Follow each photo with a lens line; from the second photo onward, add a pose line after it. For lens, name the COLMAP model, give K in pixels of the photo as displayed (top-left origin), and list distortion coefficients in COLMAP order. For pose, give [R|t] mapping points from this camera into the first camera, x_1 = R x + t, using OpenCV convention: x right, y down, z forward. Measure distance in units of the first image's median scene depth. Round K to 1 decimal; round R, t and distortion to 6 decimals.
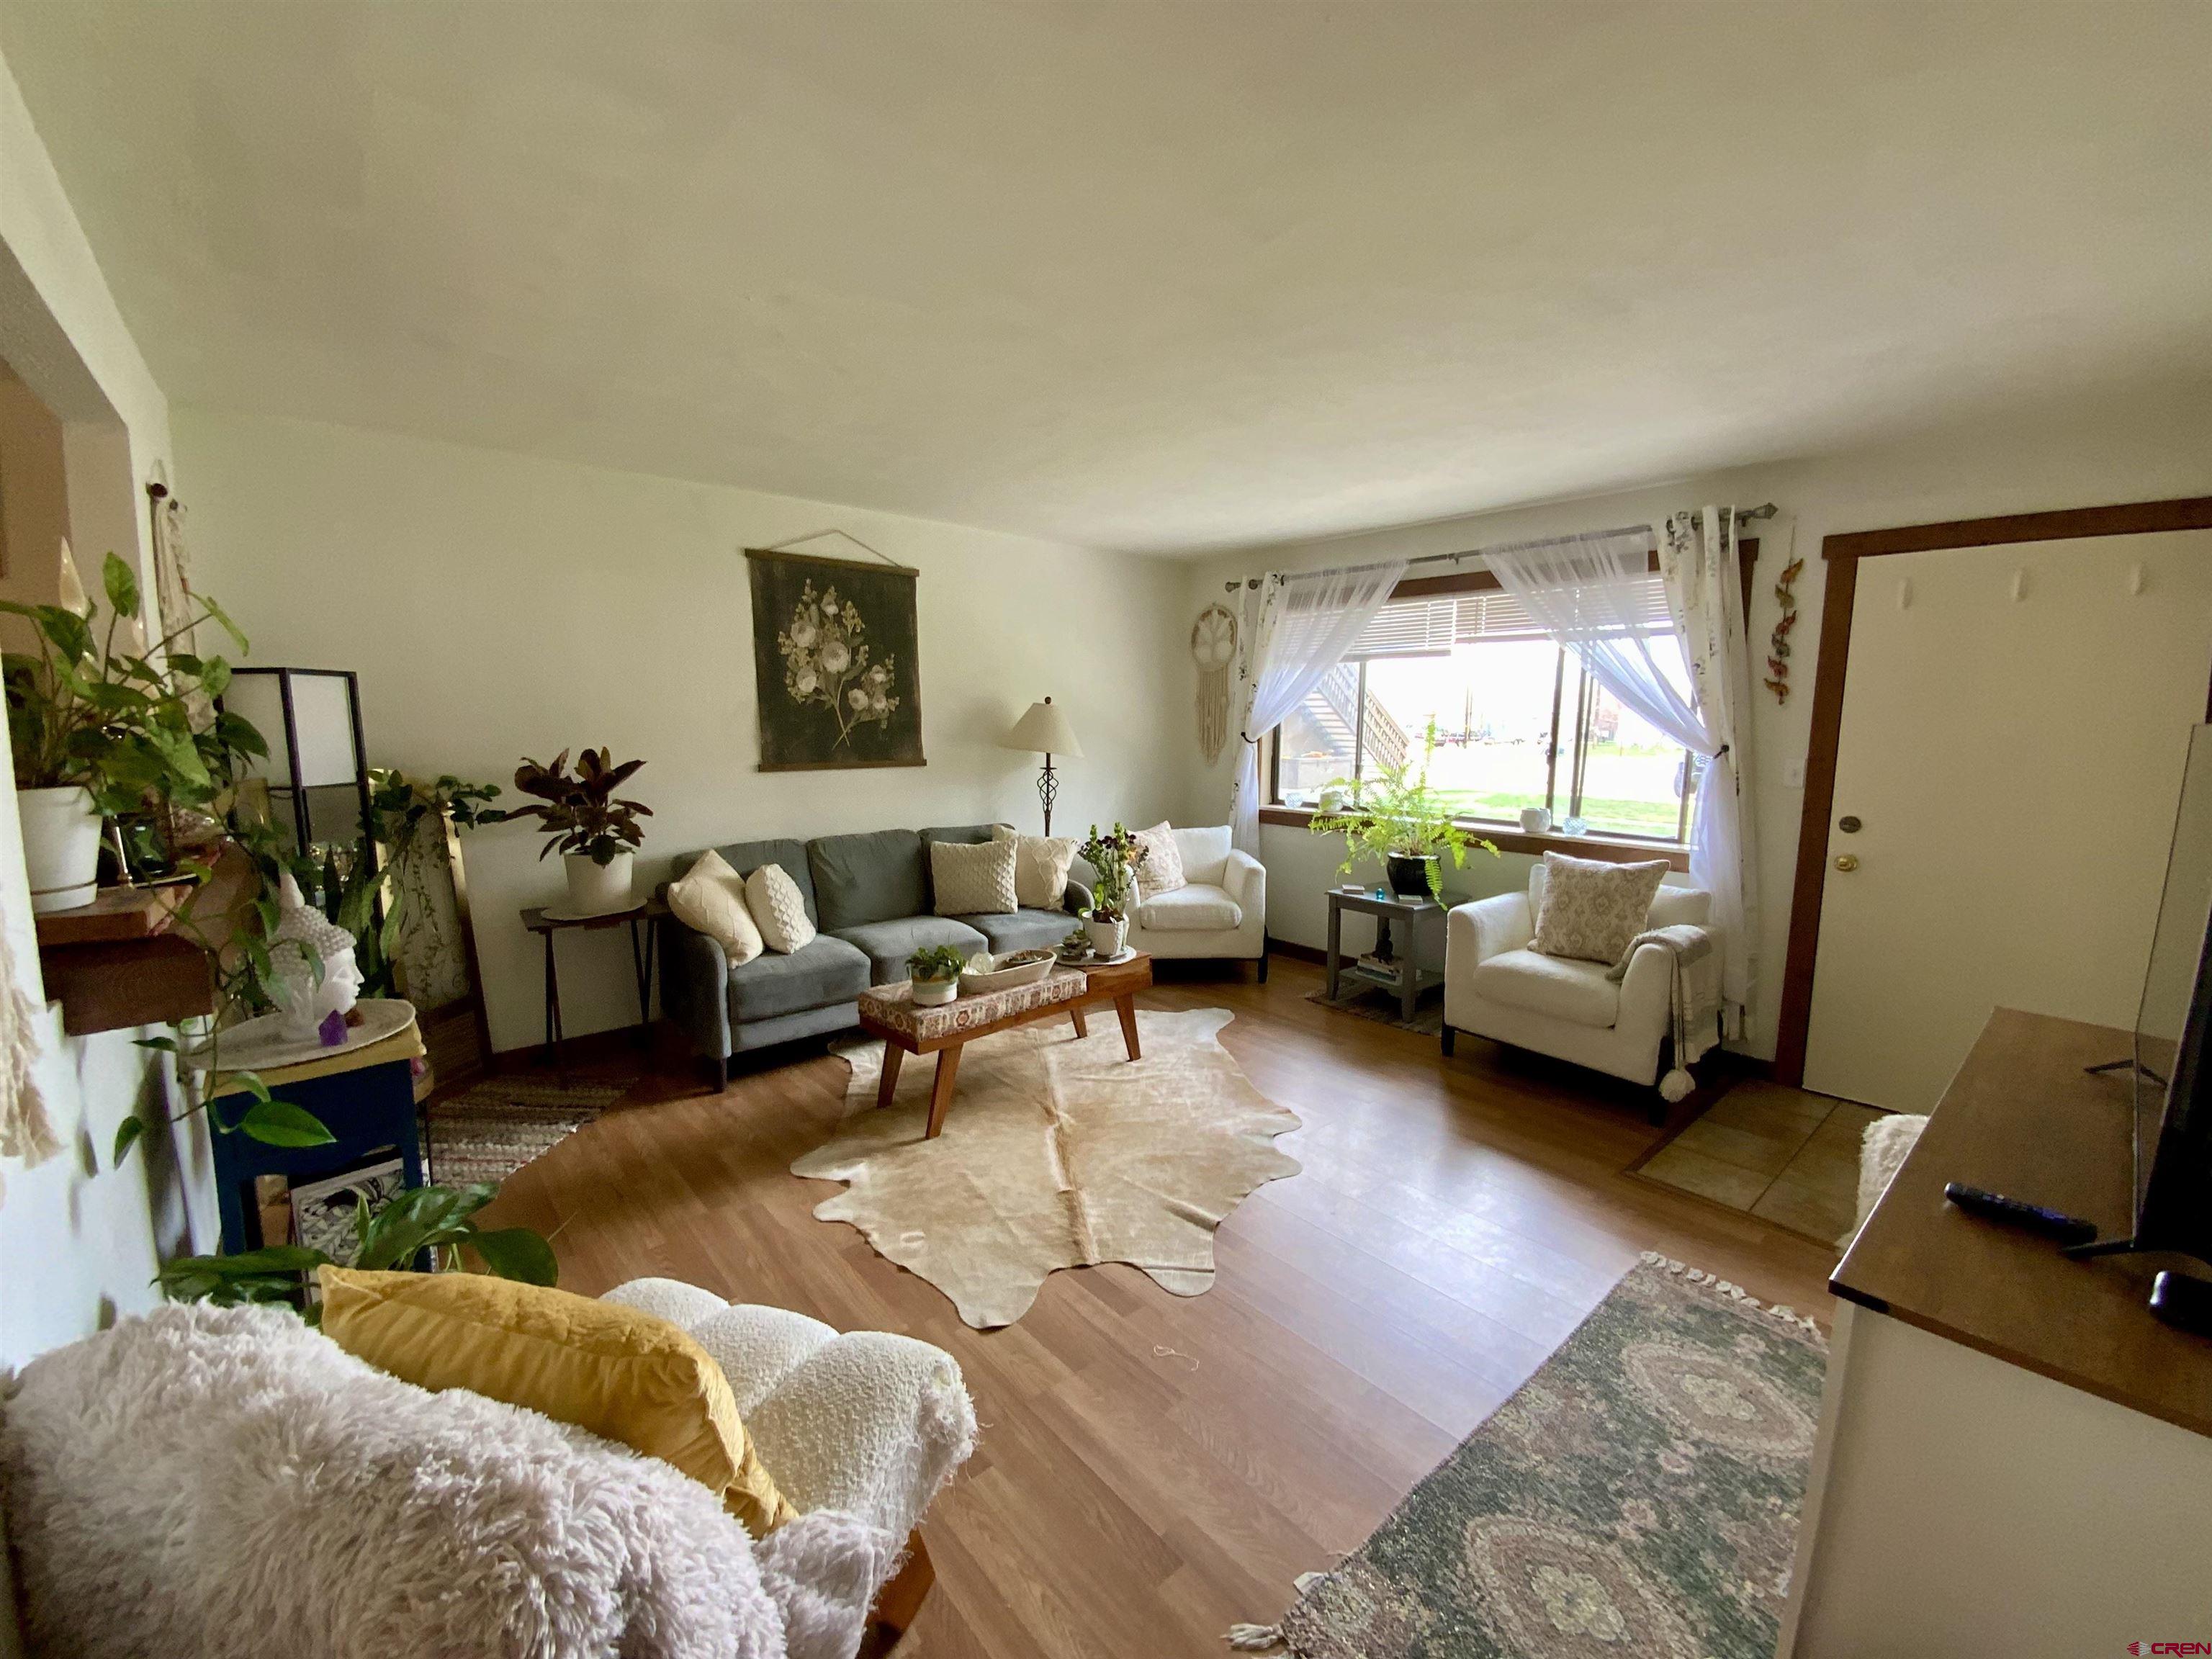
lens RADIAL K [[896.0, 0, 1106.0], [0, 896.0, 829.5], [0, 0, 1]] dist [0.045959, -0.027953]
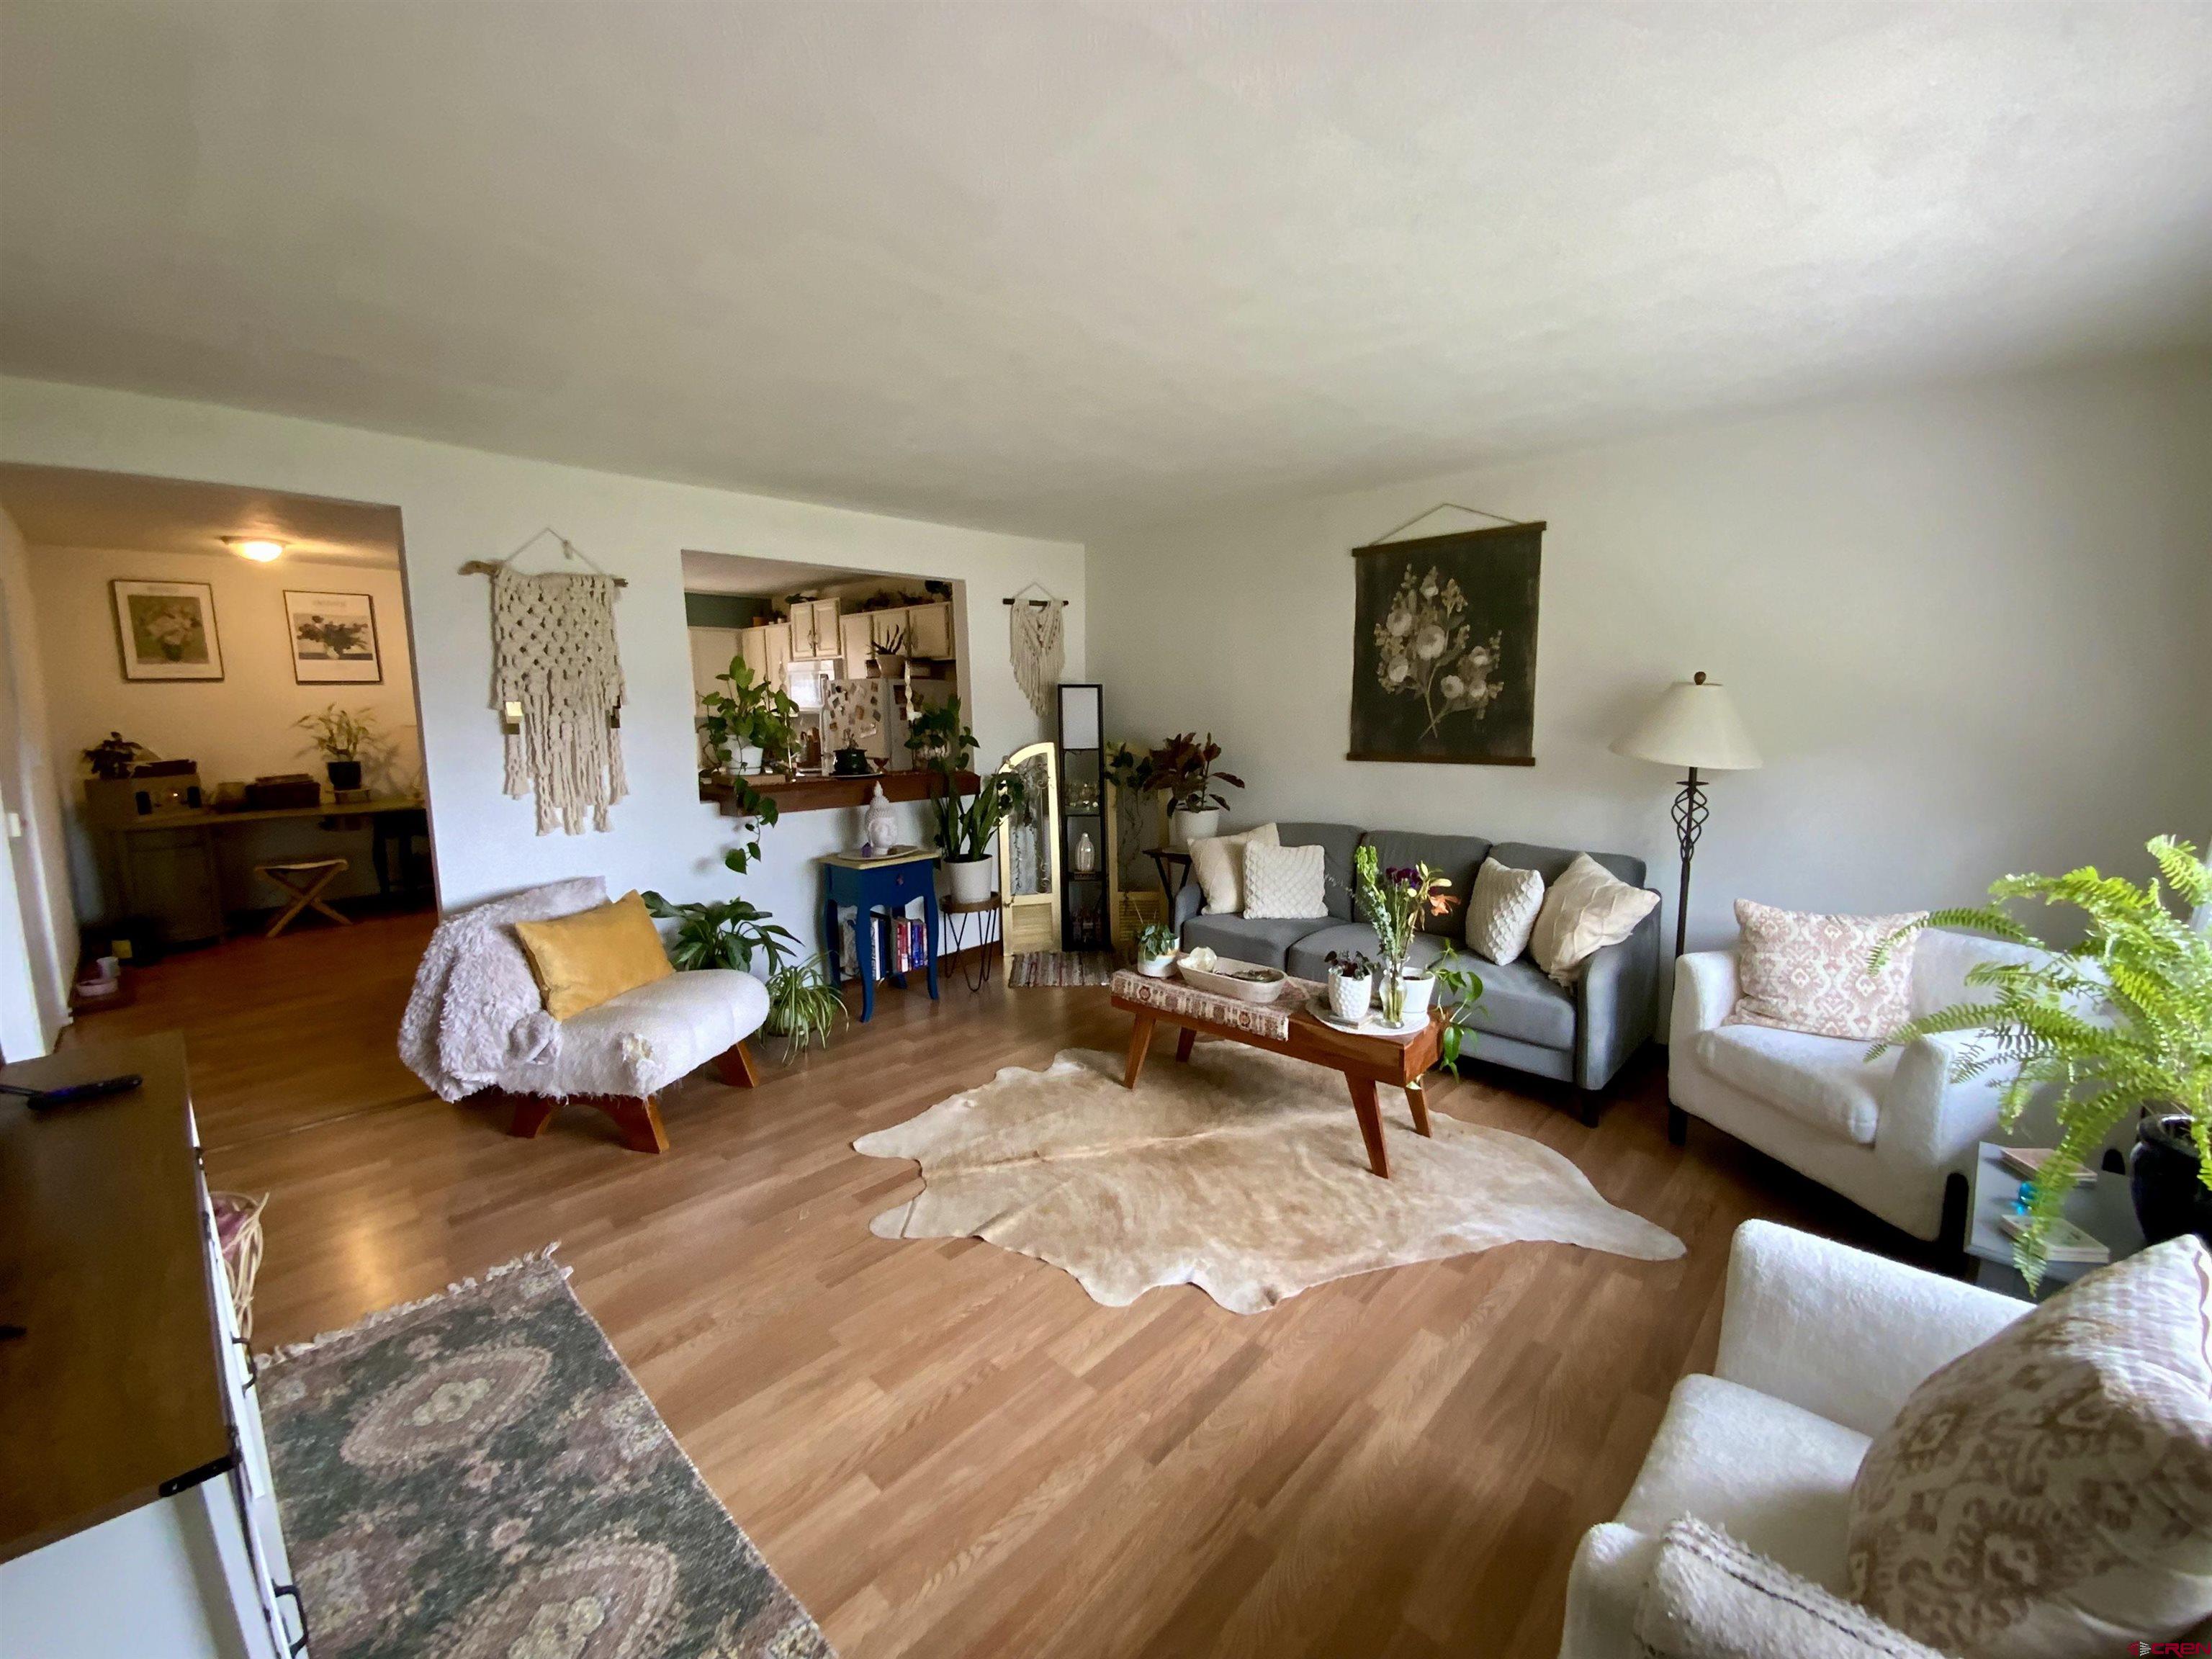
lens RADIAL K [[896.0, 0, 1106.0], [0, 896.0, 829.5], [0, 0, 1]] dist [0.045959, -0.027953]
pose [[0.092663, 0.130964, -0.987047, 0.628001], [-0.115436, 0.986041, 0.119993, -0.075460], [0.988983, 0.102822, 0.106488, 0.601021]]
